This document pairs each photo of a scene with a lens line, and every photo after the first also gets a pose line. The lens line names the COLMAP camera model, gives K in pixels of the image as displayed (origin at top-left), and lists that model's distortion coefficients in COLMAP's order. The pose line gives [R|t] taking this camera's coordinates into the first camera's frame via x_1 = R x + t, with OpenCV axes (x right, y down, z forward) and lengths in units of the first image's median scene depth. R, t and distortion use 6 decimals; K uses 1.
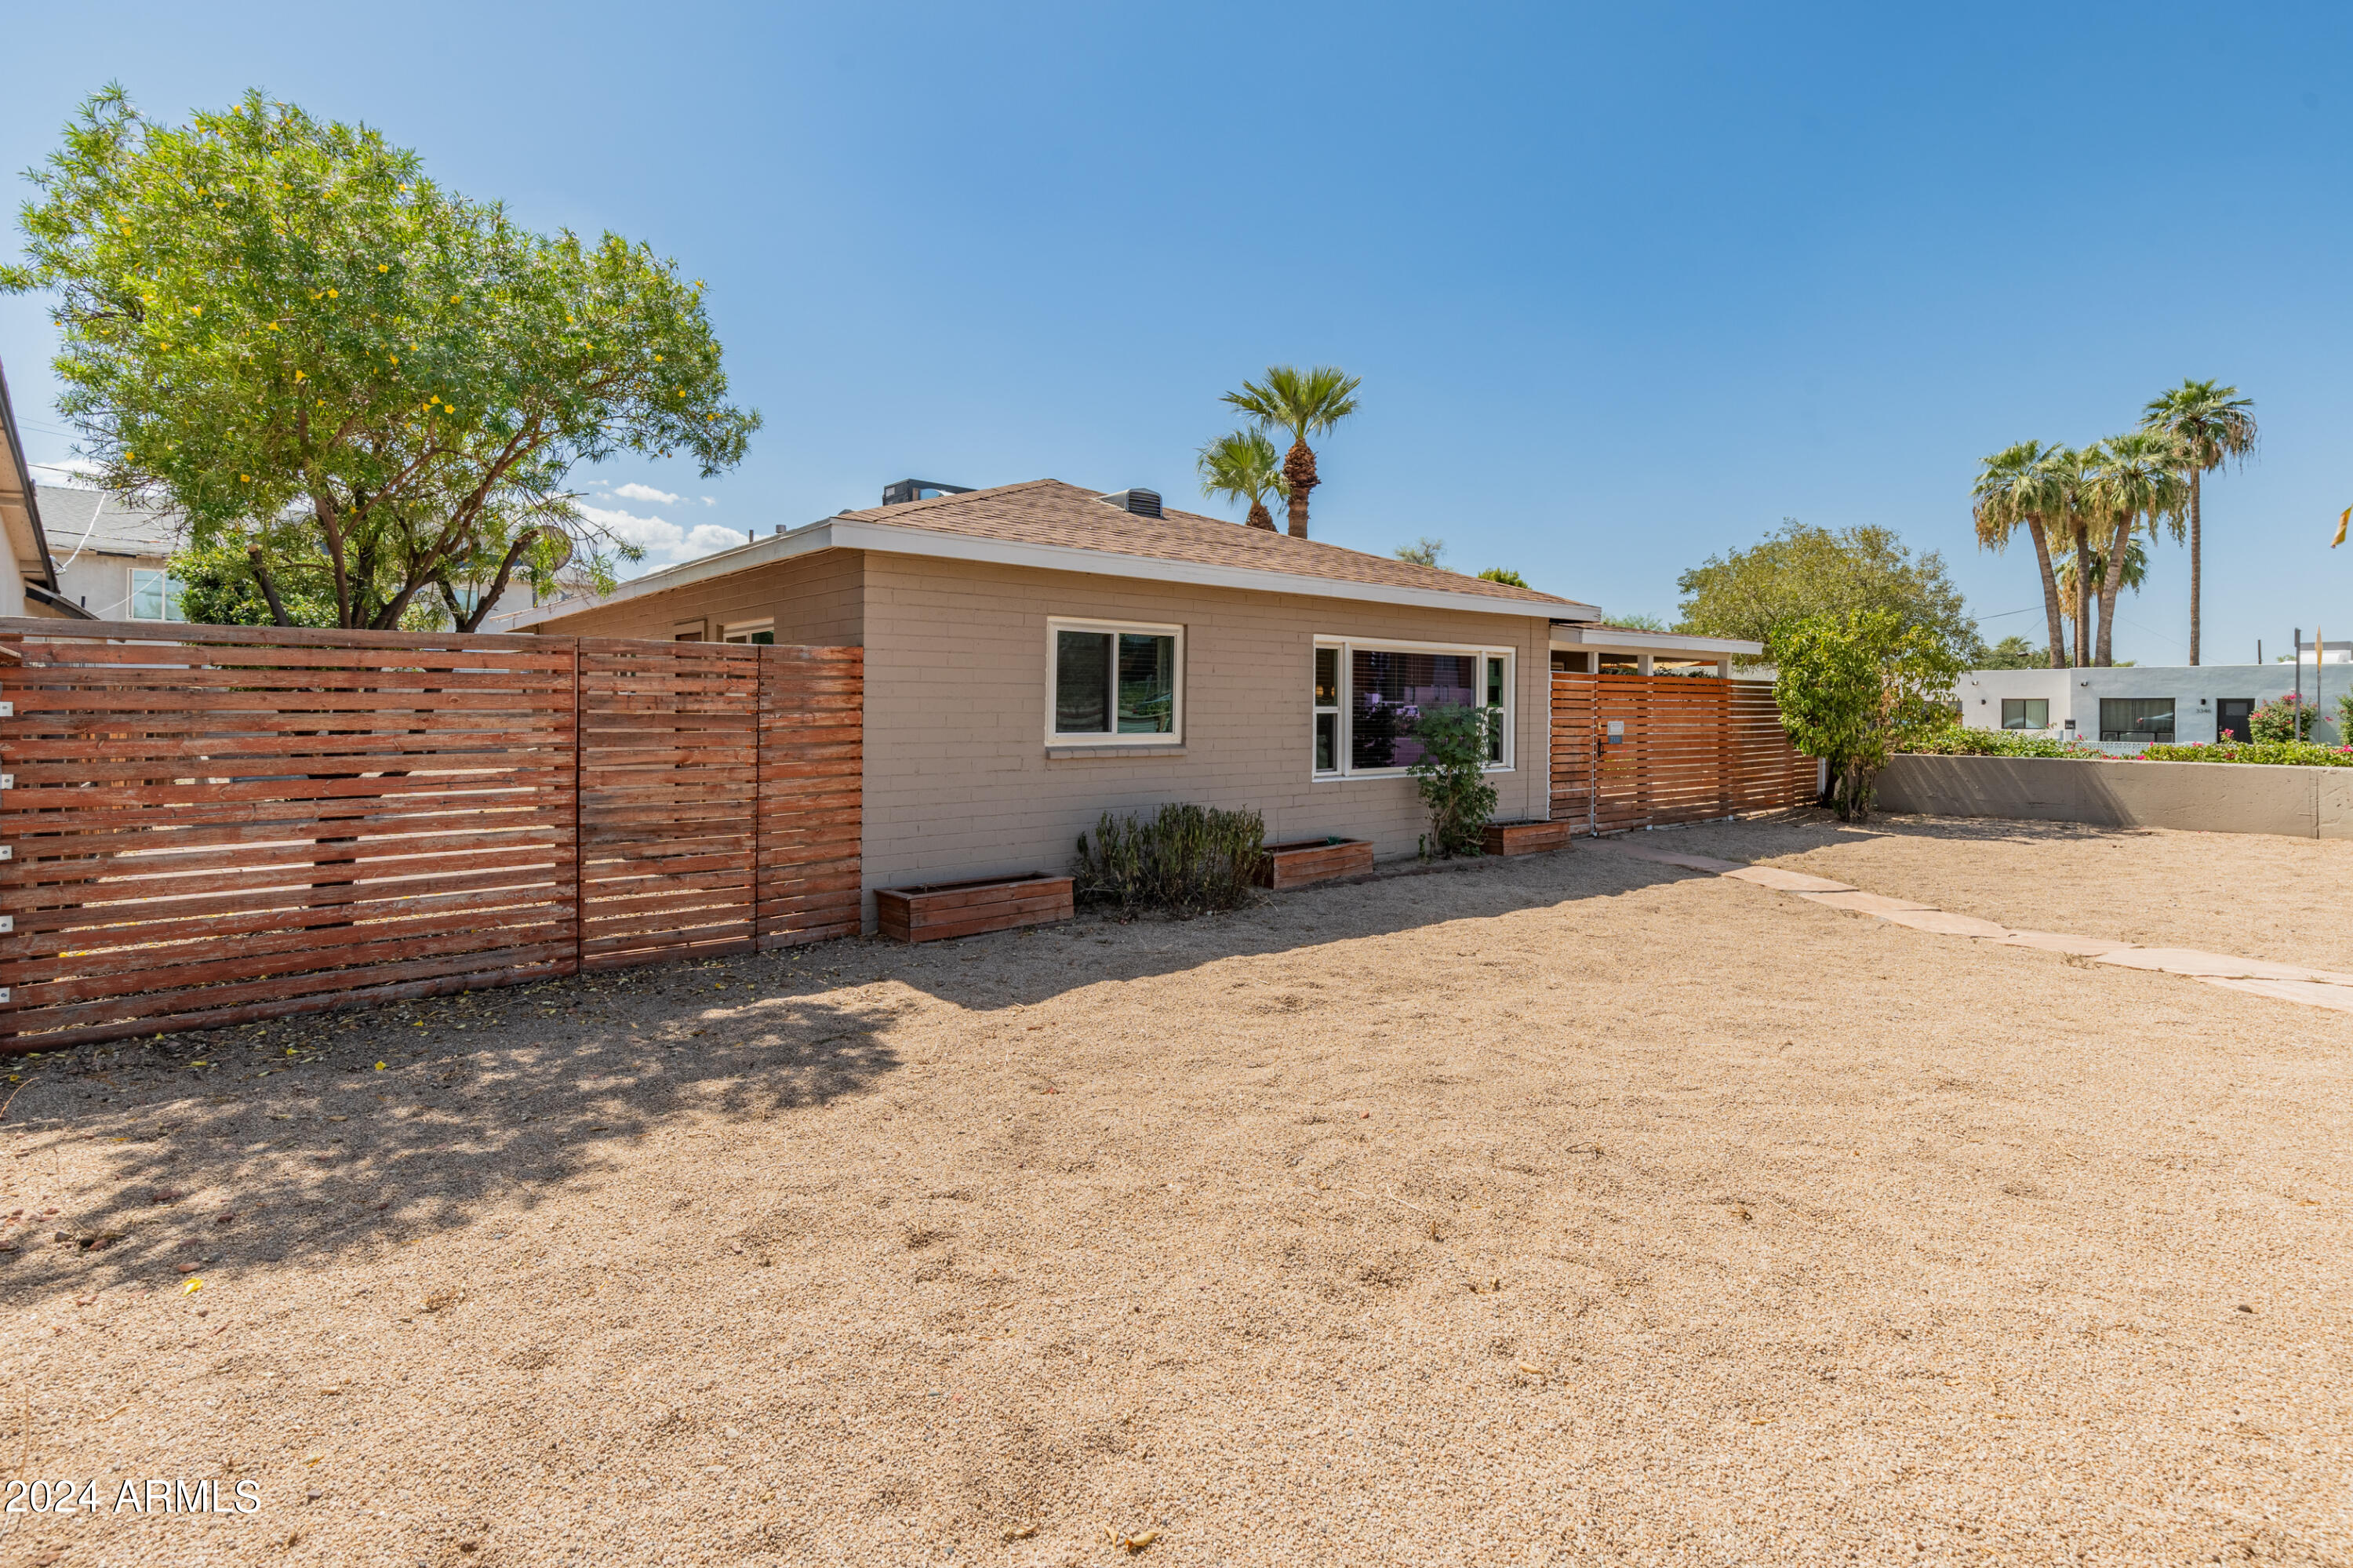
lens RADIAL K [[1129.3, 0, 1195.0], [0, 1129.3, 670.0], [0, 0, 1]] dist [0.011276, -0.000485]
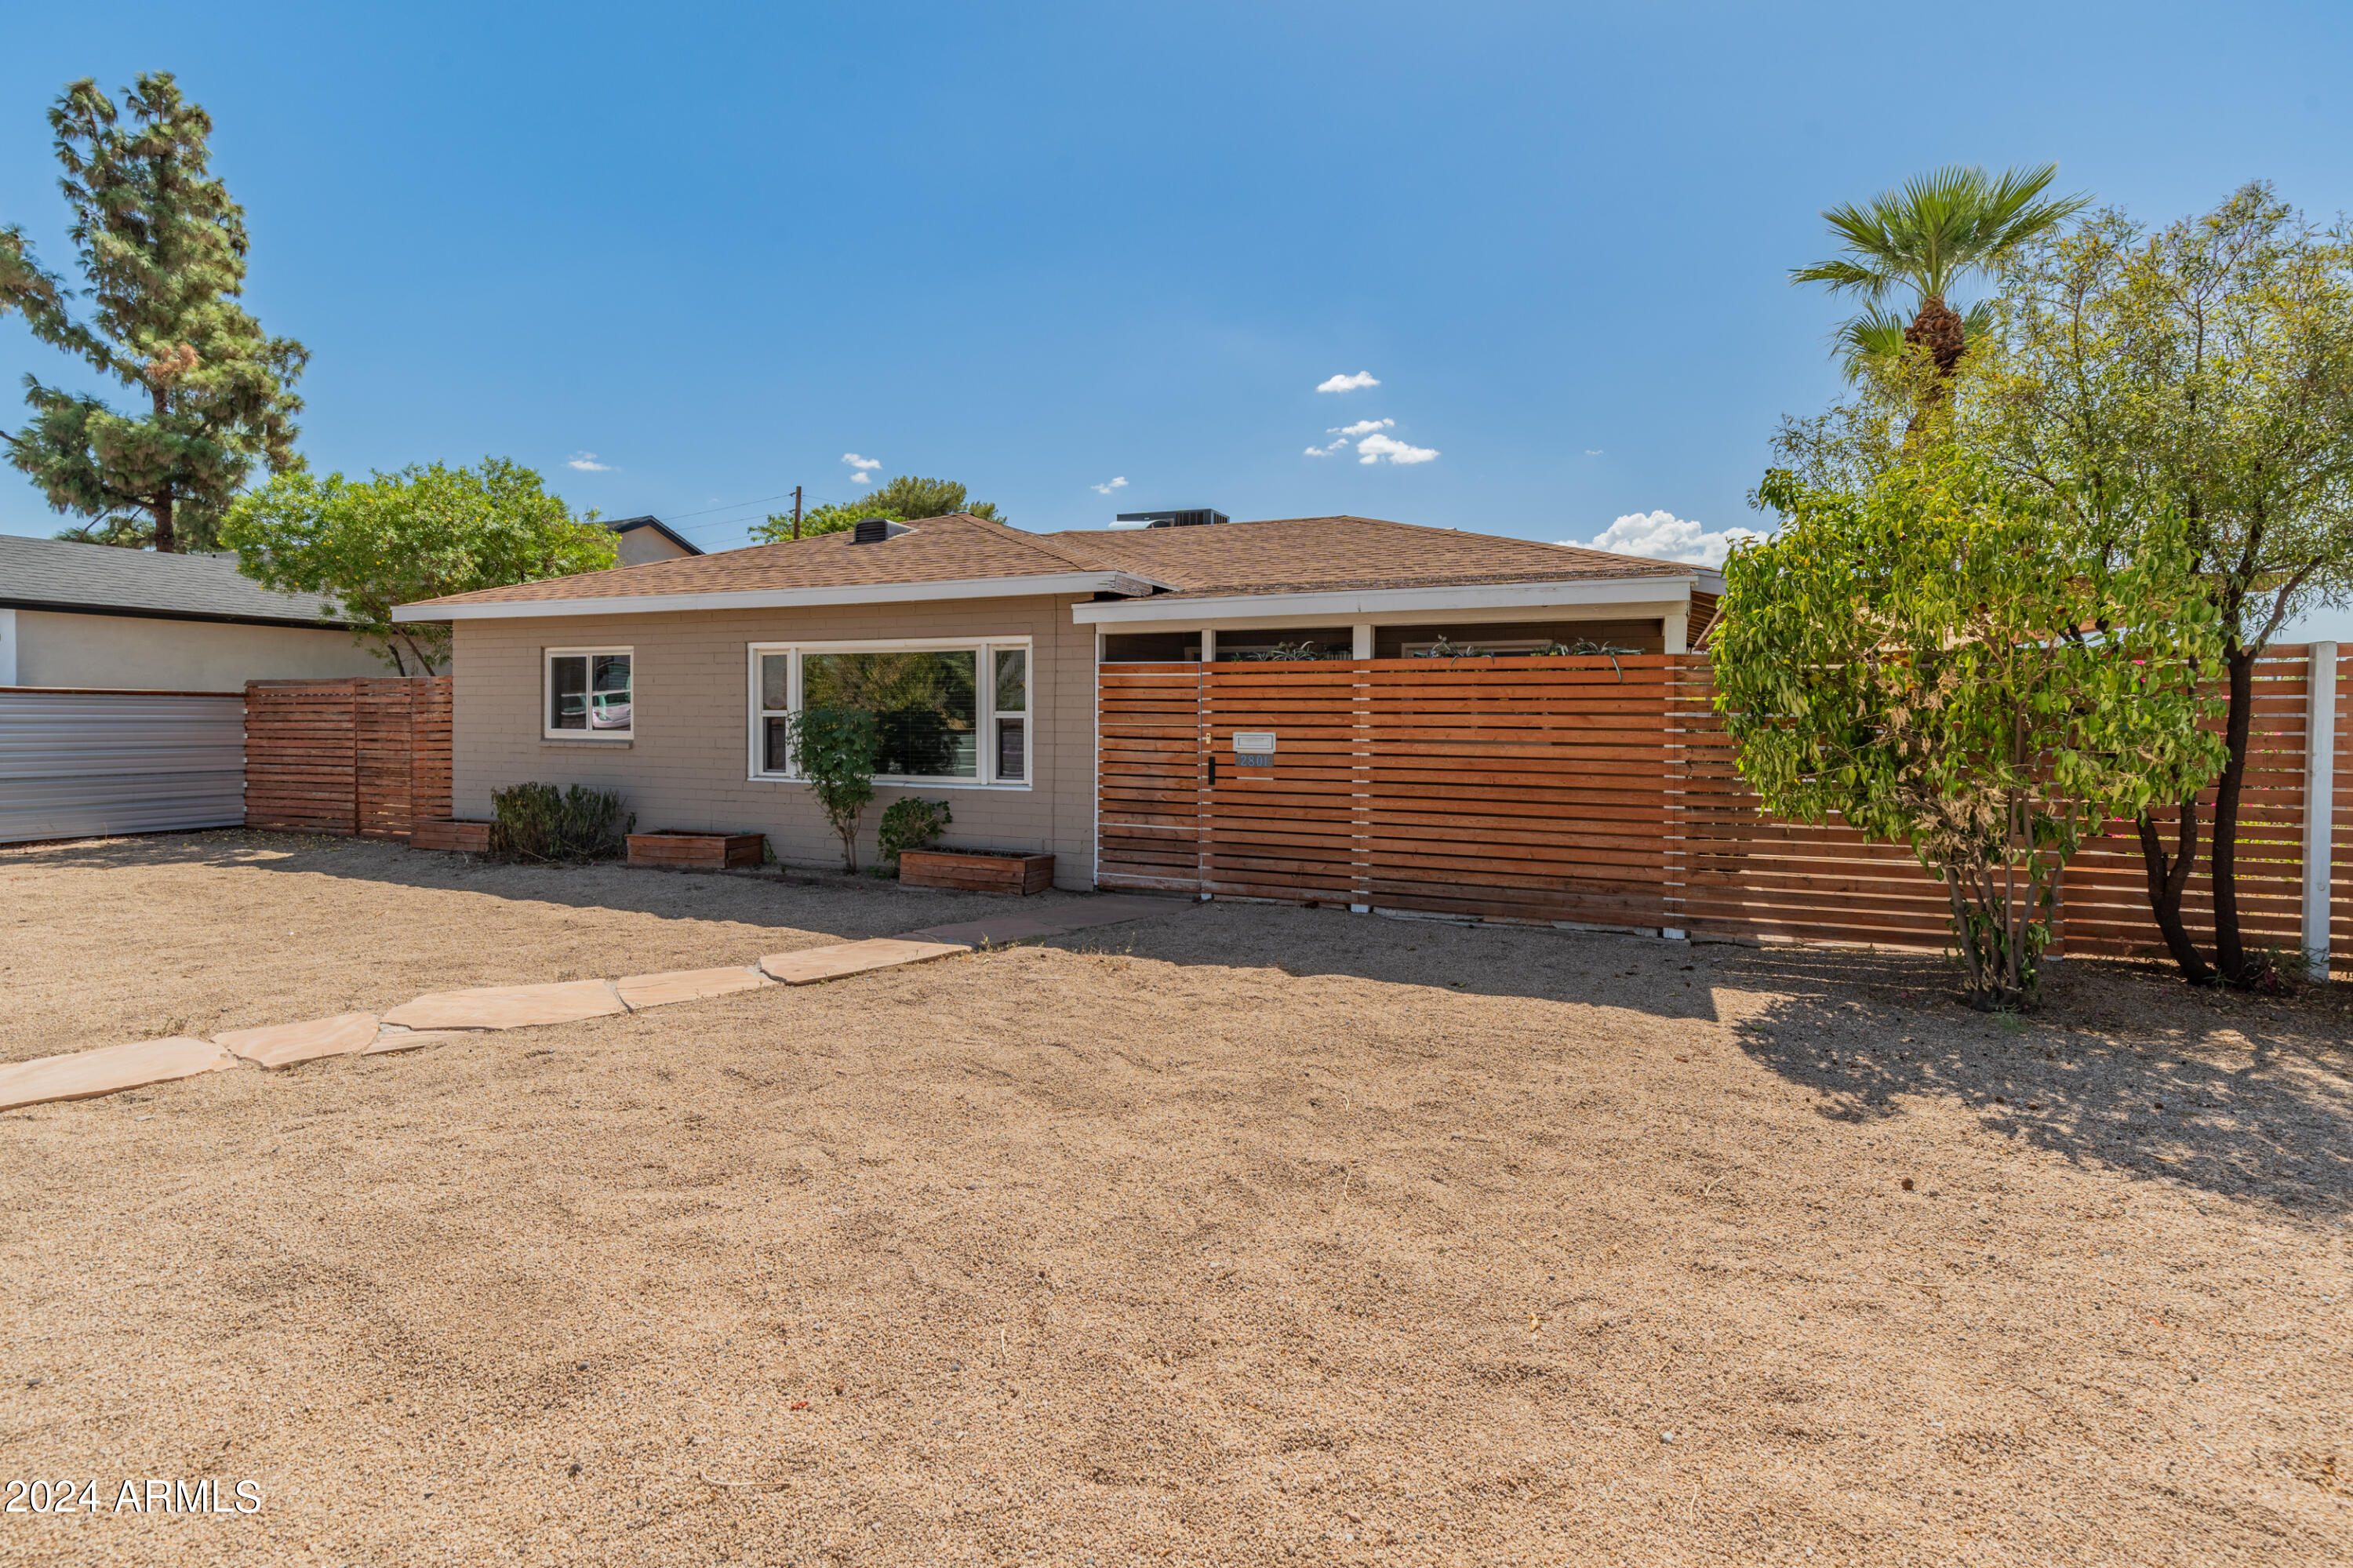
lens RADIAL K [[1102.1, 0, 1188.4], [0, 1102.1, 699.2], [0, 0, 1]] dist [-0.003484, 0.020642]
pose [[0.447352, -0.016699, -0.894202, 1.024128], [0.024861, 0.999672, -0.006231, 0.032193], [0.894012, -0.019443, 0.447620, 0.750924]]
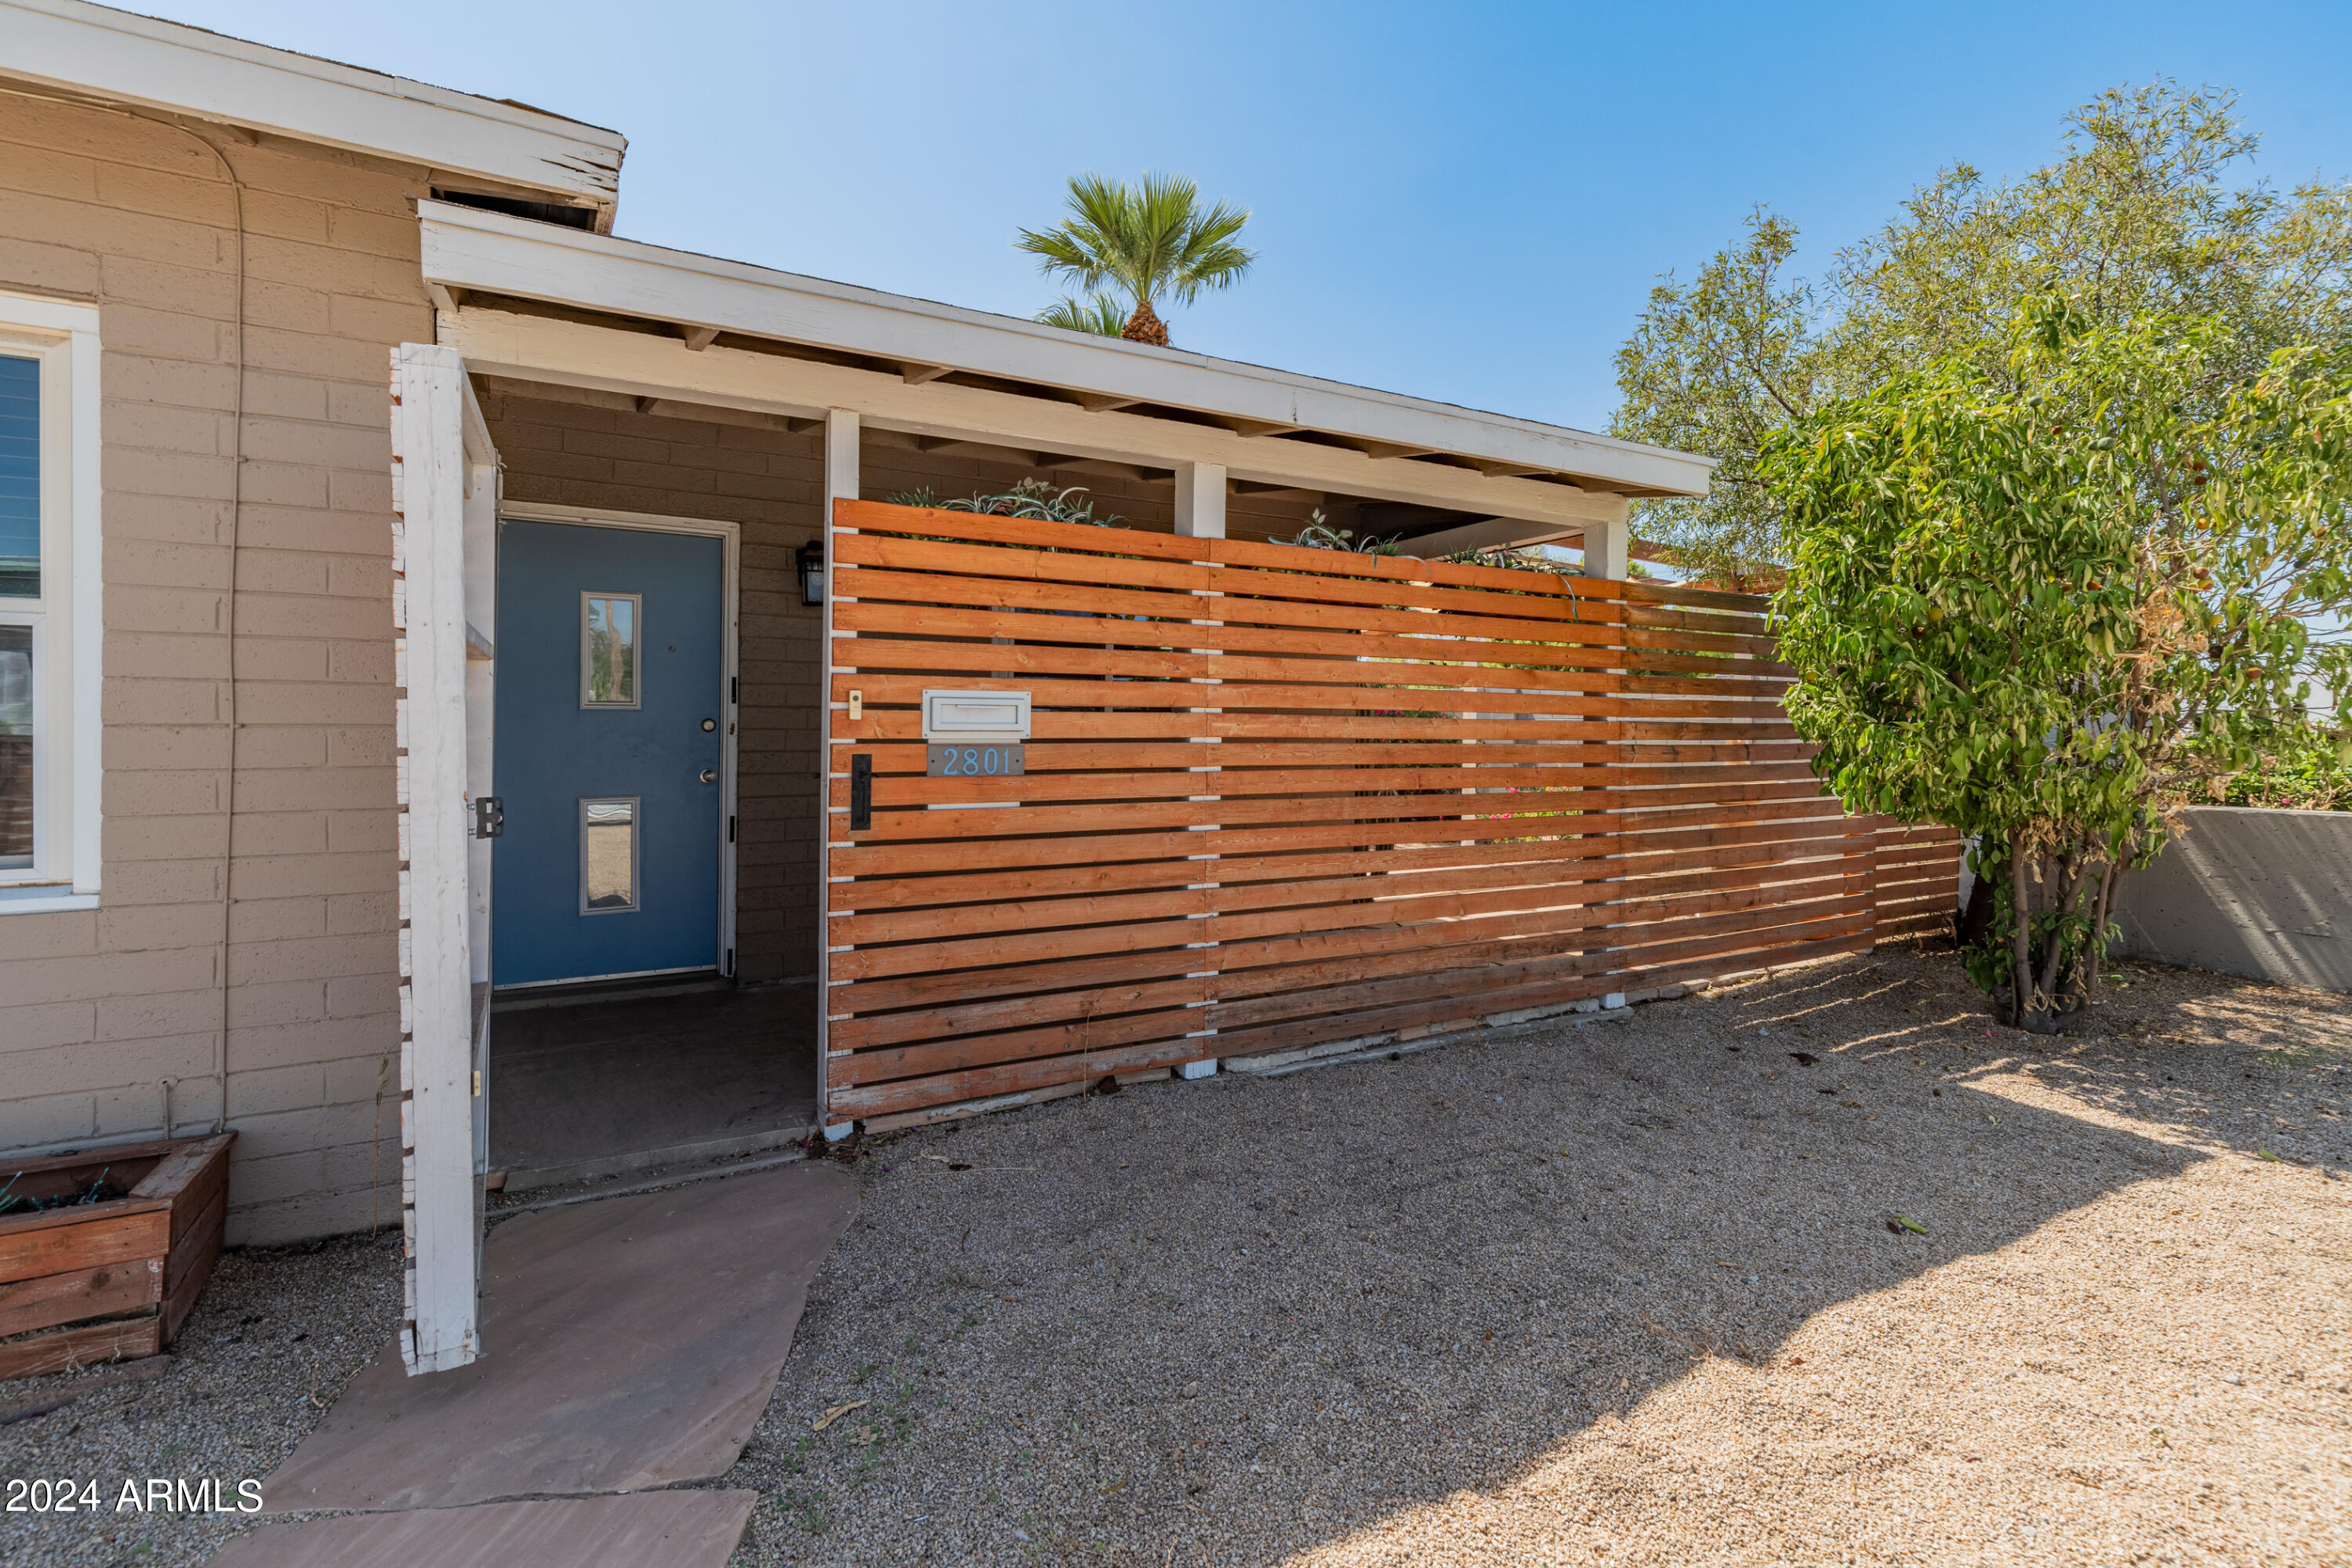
lens RADIAL K [[1089.4, 0, 1181.4], [0, 1089.4, 717.8], [0, 0, 1]] dist [0.001858, -0.000282]
pose [[0.982226, -0.002532, -0.187684, 0.514445], [0.006214, 0.999799, 0.019036, 0.052111], [0.187598, -0.019864, 0.982045, 0.839062]]
